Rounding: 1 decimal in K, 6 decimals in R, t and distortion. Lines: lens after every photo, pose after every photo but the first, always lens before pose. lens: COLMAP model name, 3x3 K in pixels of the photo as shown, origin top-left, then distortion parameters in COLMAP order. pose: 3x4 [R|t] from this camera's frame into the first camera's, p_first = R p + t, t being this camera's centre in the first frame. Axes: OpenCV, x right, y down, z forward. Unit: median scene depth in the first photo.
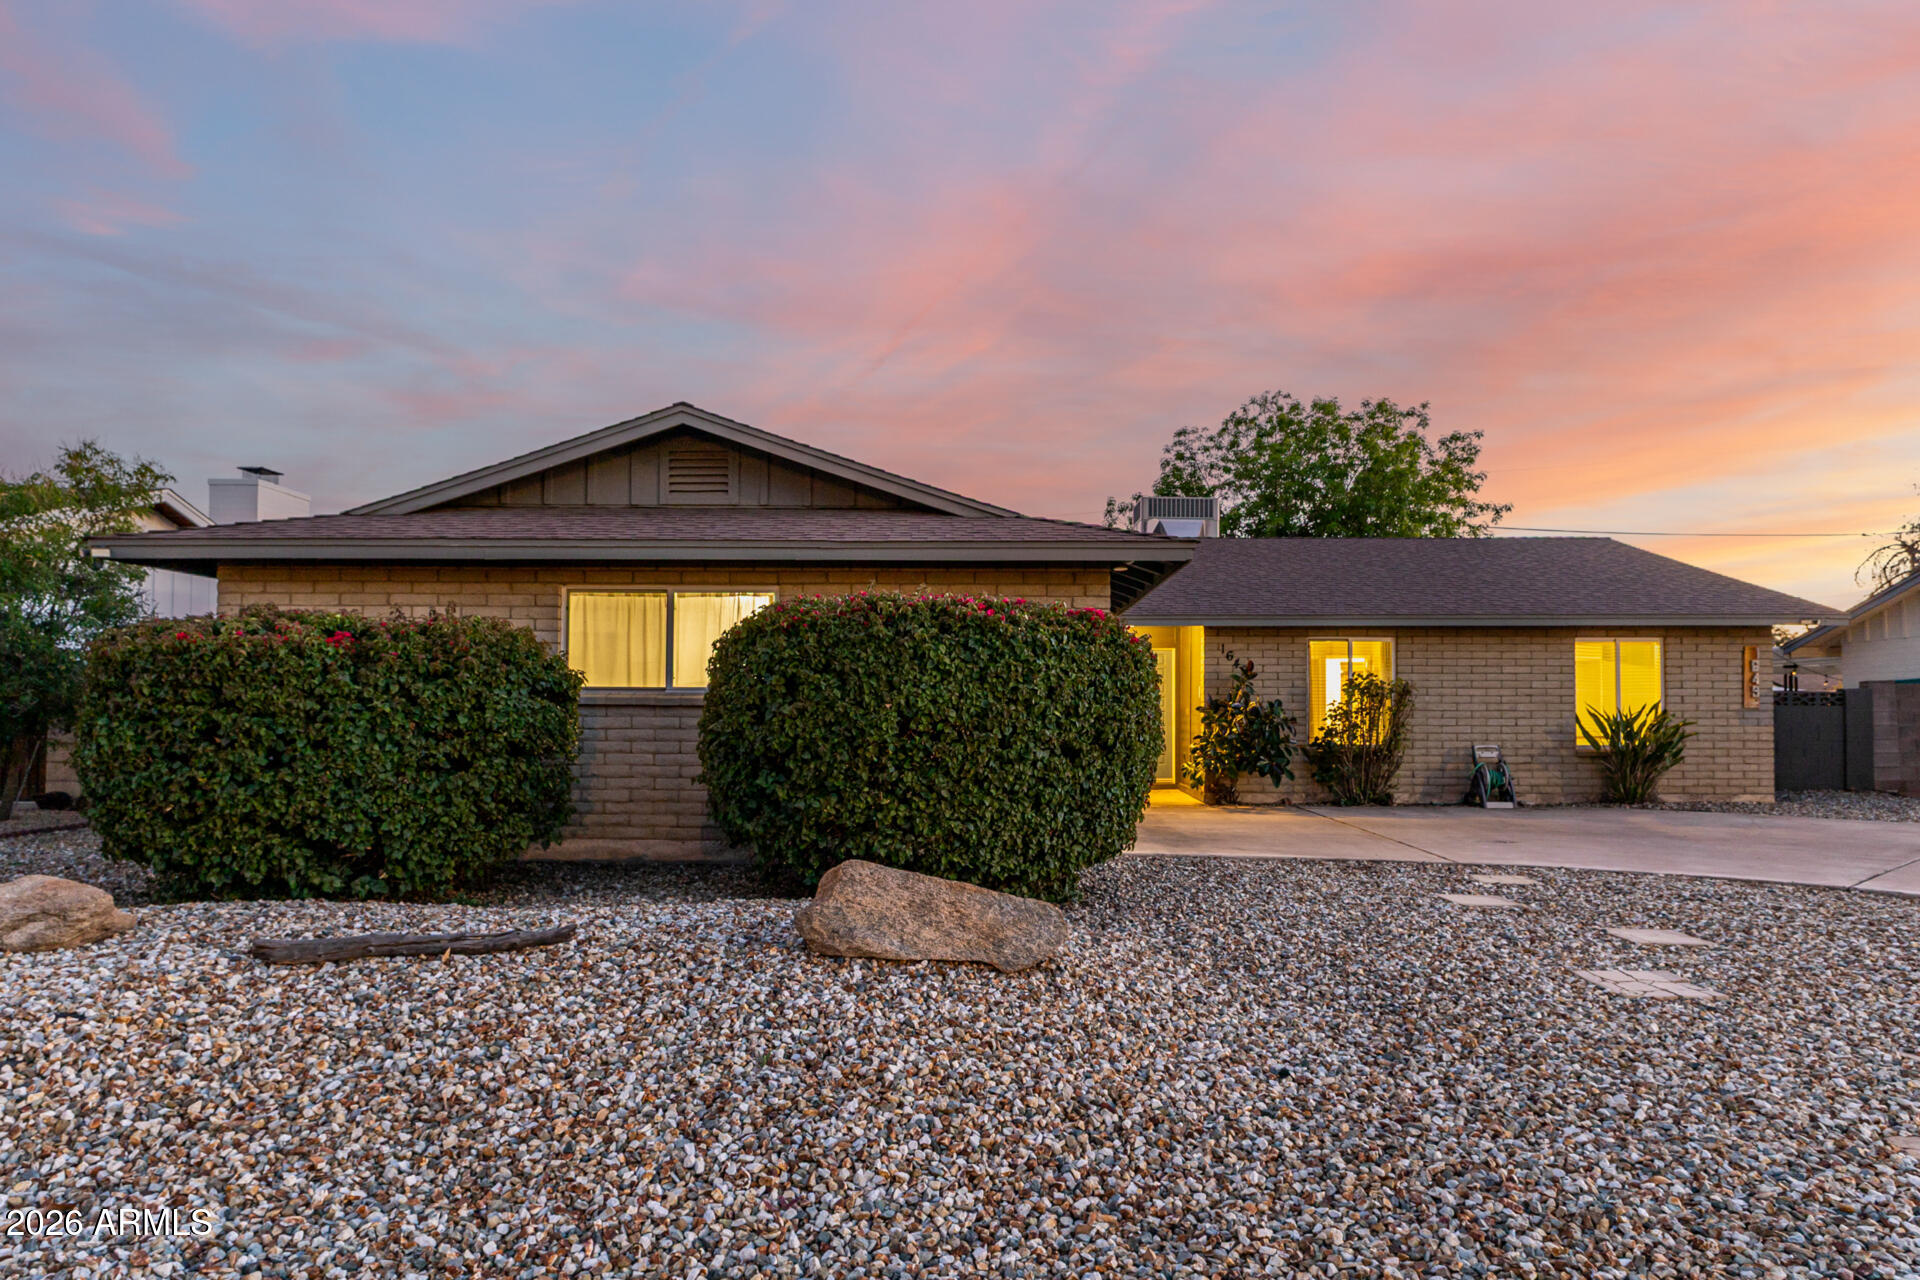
lens RADIAL K [[1118.2, 0, 966.9], [0, 1118.2, 701.6], [0, 0, 1]] dist [0.032102, 0.000444]
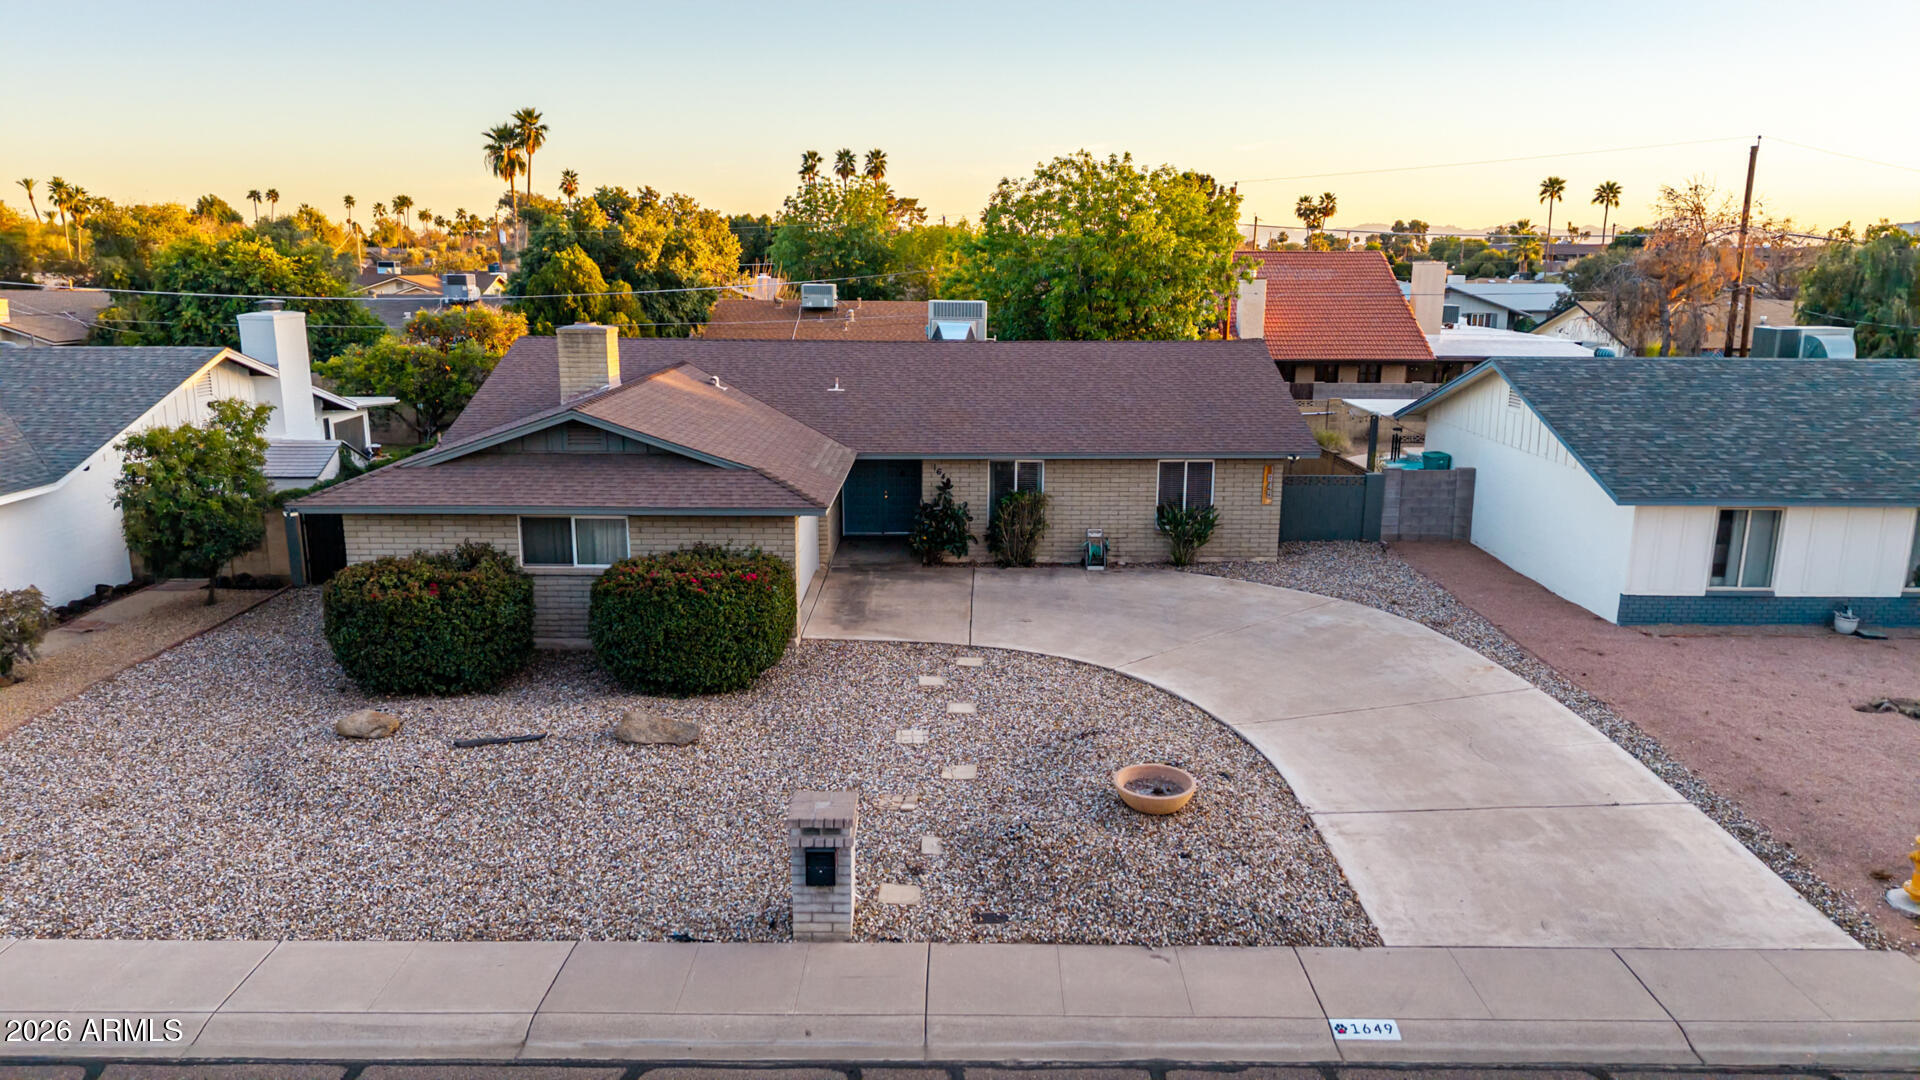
lens RADIAL K [[1308.4, 0, 960.0], [0, 1308.4, 540.0], [0, 0, 1]] dist [0.097672, -0.000609]
pose [[0.999972, 0.003652, 0.006593, 0.579287], [-0.005142, 0.970141, 0.242489, -0.897958], [-0.005510, -0.242516, 0.970132, -1.826148]]
